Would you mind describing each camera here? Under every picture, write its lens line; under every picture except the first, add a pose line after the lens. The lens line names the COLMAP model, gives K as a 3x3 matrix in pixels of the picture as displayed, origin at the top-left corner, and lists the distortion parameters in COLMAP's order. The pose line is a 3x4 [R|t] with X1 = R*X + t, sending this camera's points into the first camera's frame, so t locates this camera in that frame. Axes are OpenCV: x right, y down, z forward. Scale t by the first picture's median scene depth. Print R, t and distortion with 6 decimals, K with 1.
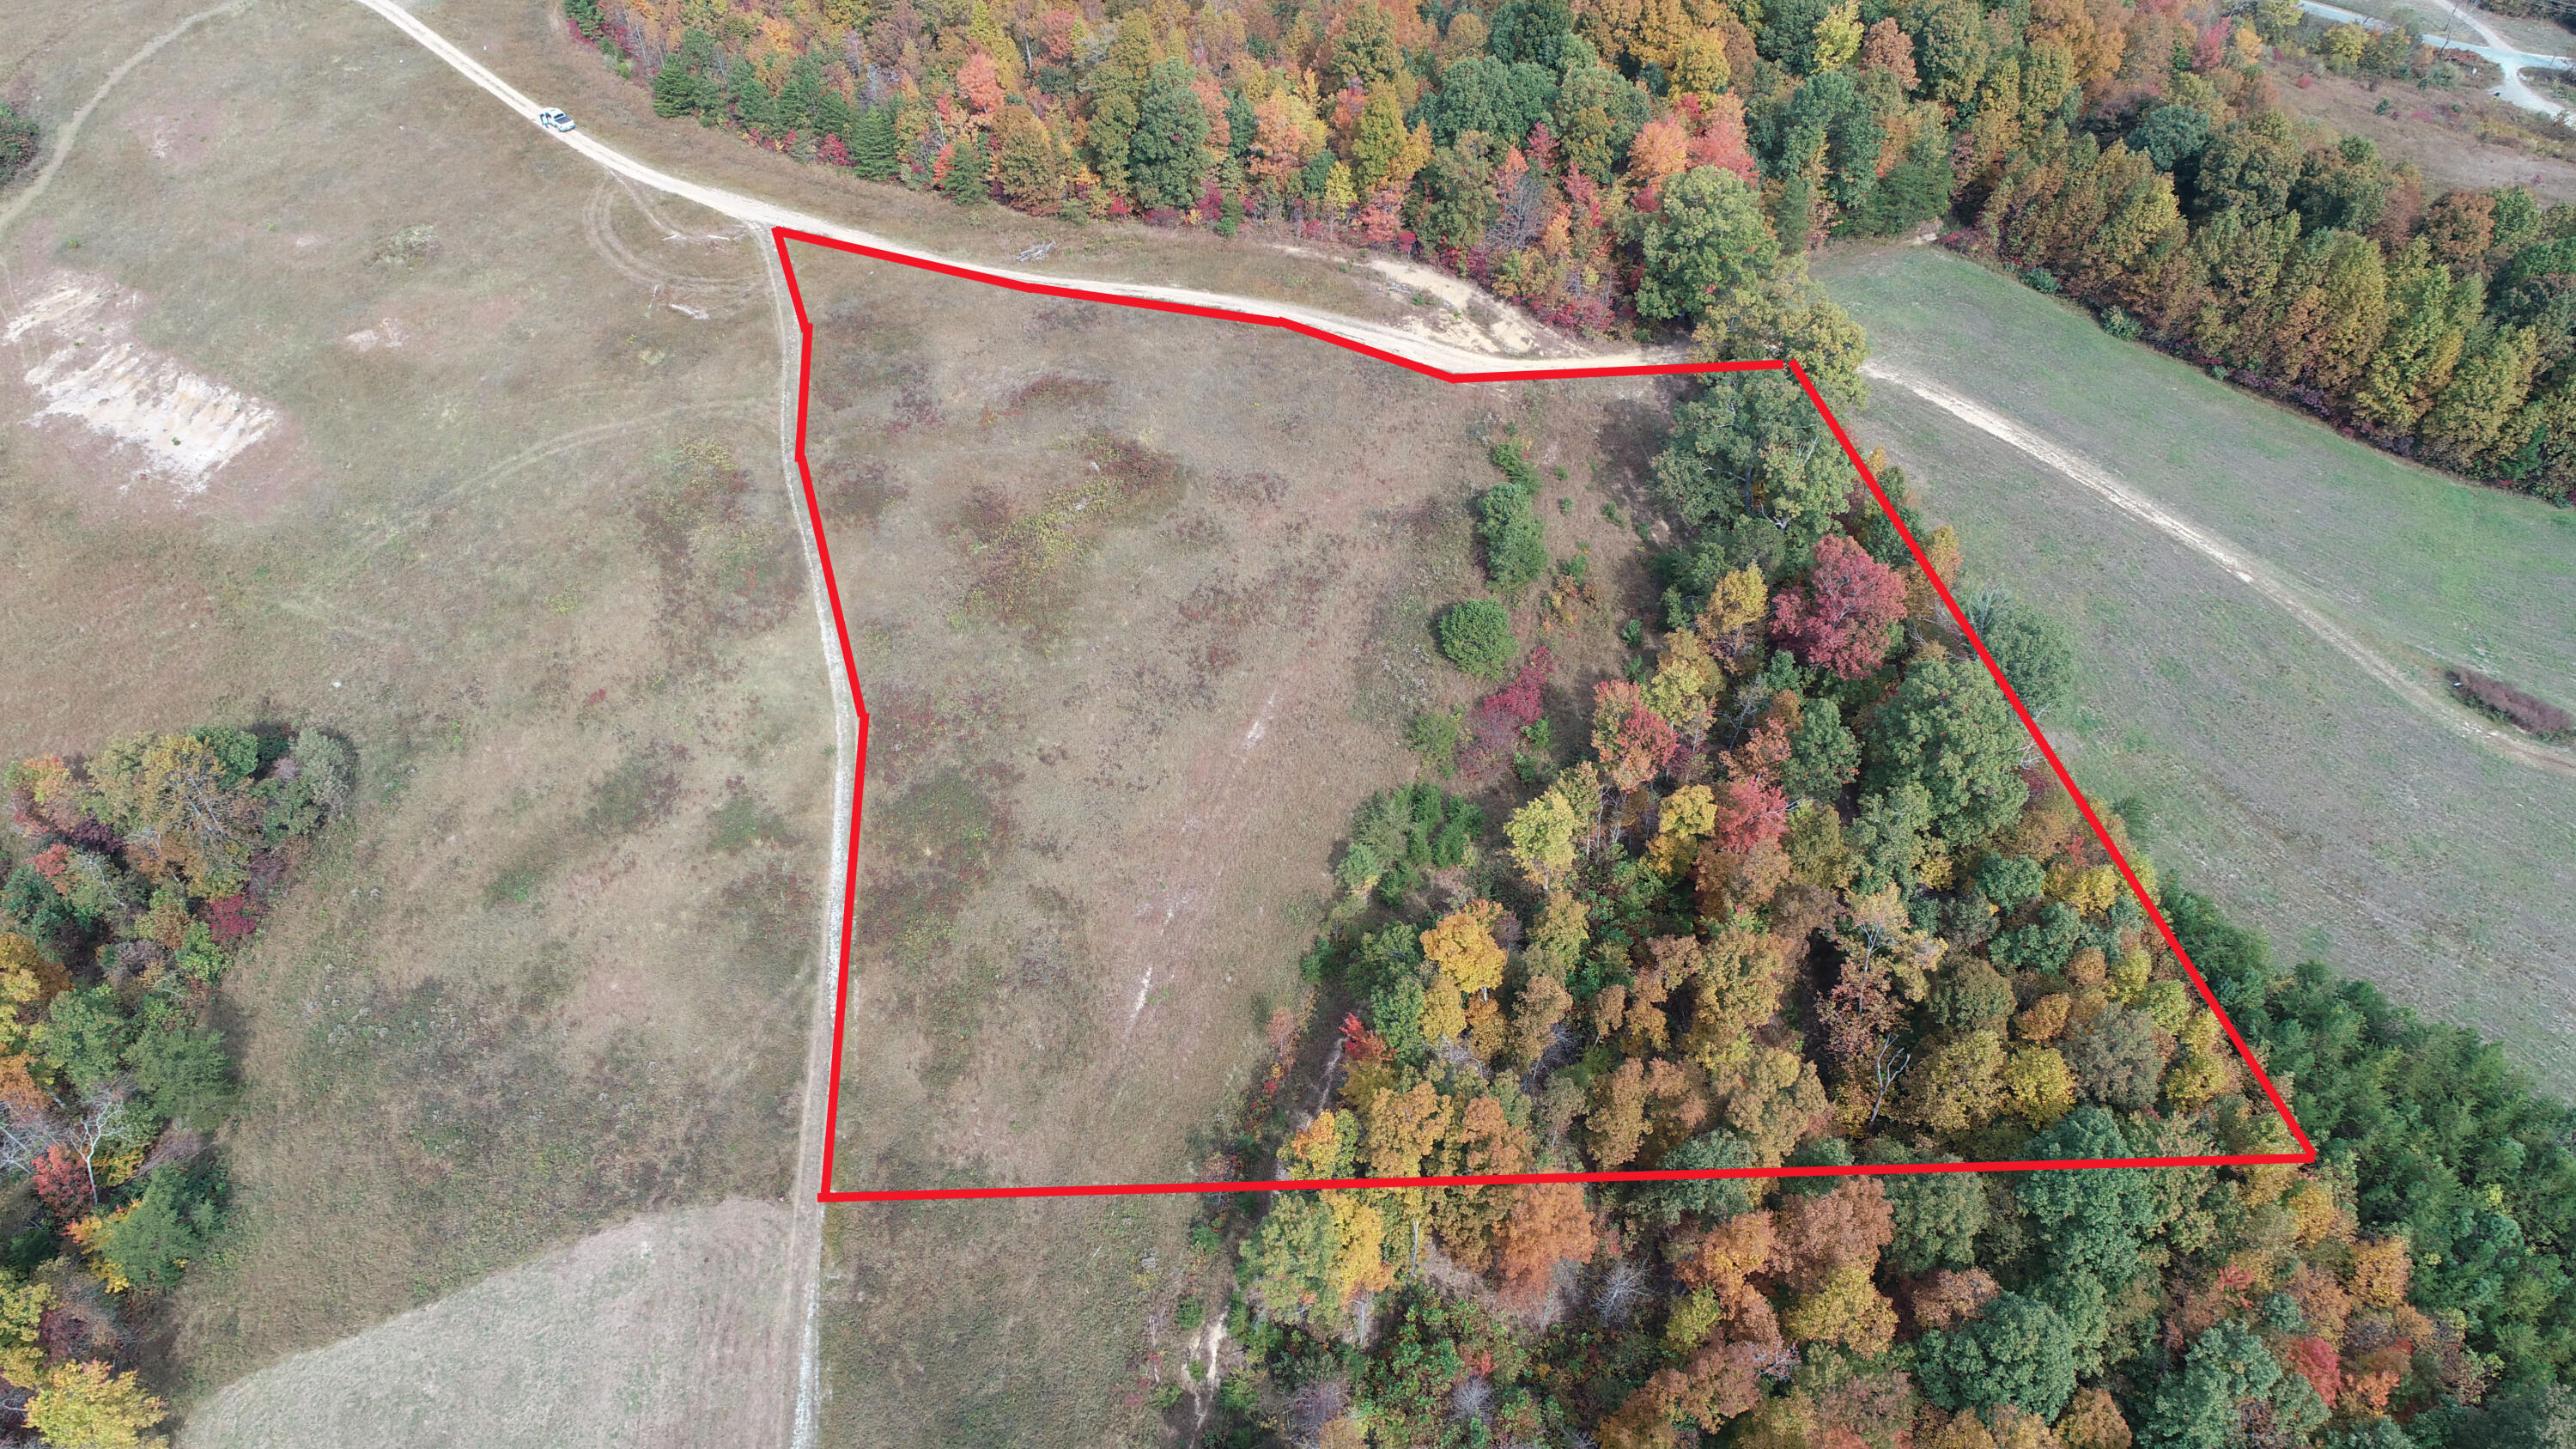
lens RADIAL K [[1778.2, 0, 1283.7], [0, 1778.2, 693.1], [0, 0, 1]] dist [0.002416, -0.000331]
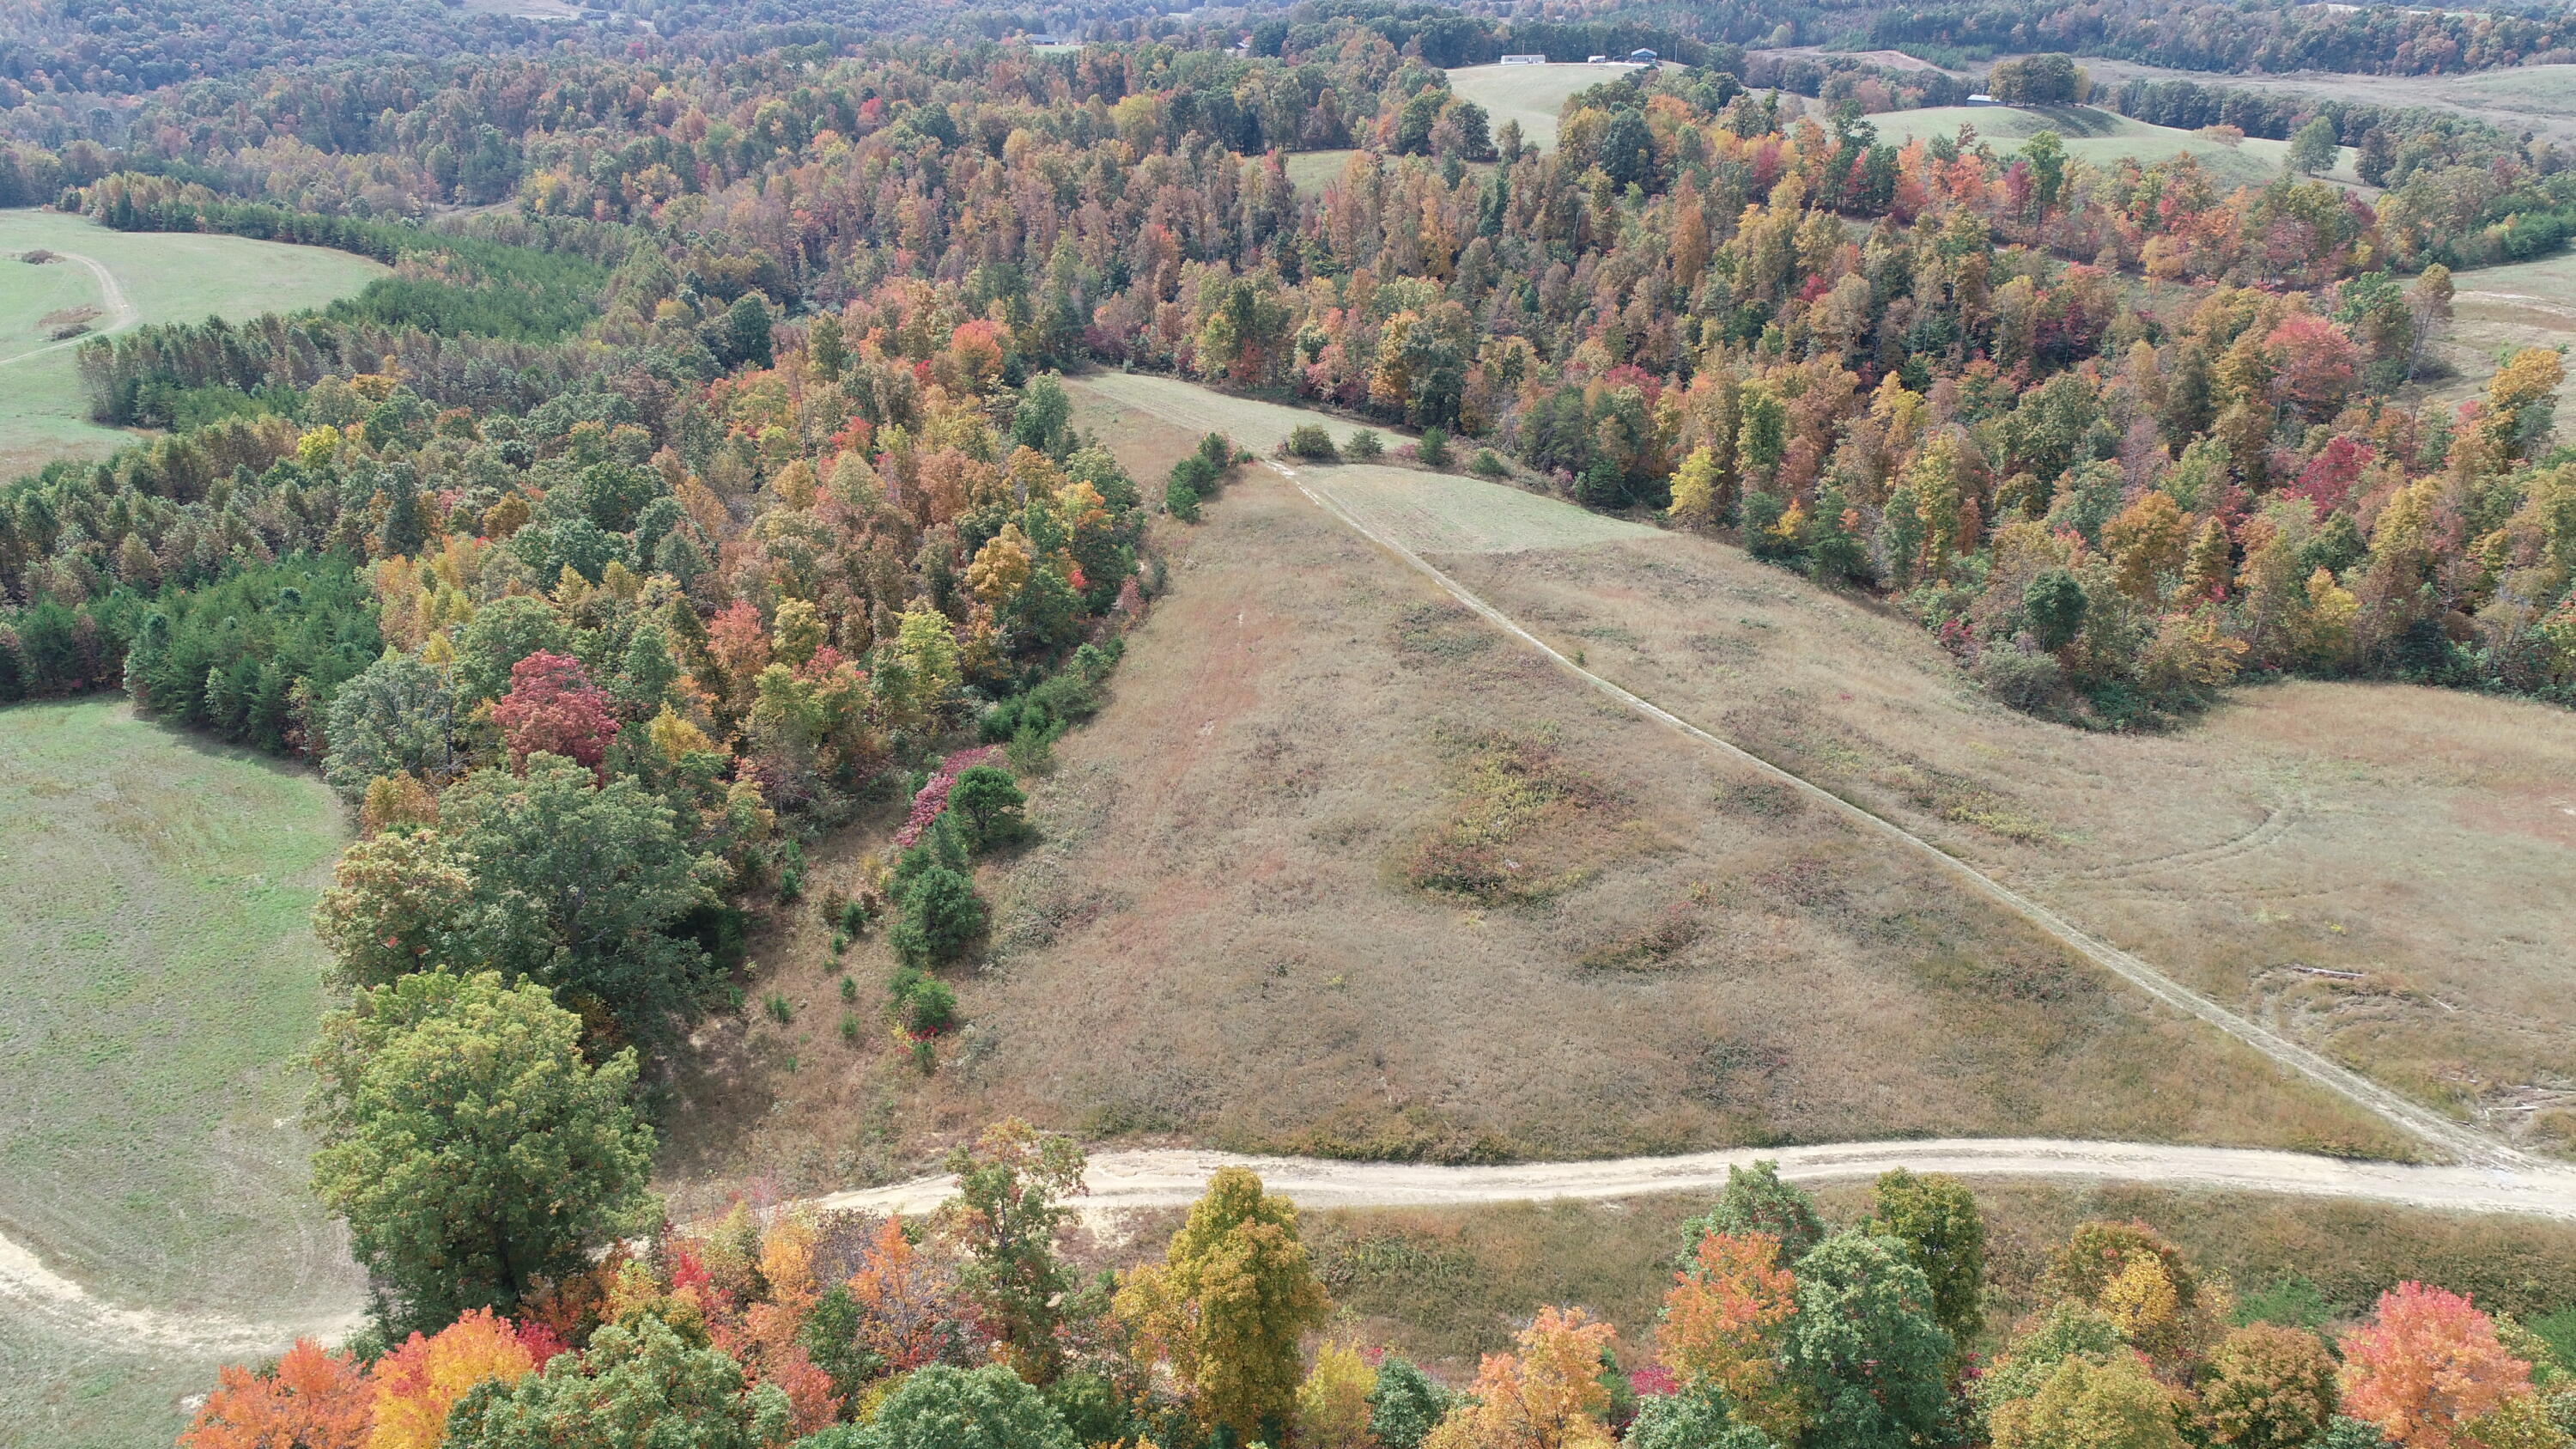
lens RADIAL K [[1737.5, 0, 1288.0], [0, 1737.5, 724.5], [0, 0, 1]] dist [0.002482, 0.001275]
pose [[-0.974279, 0.094370, -0.204634, 0.121264], [-0.165300, 0.317892, 0.933606, -0.776736], [0.153156, 0.943419, -0.294116, 1.113853]]
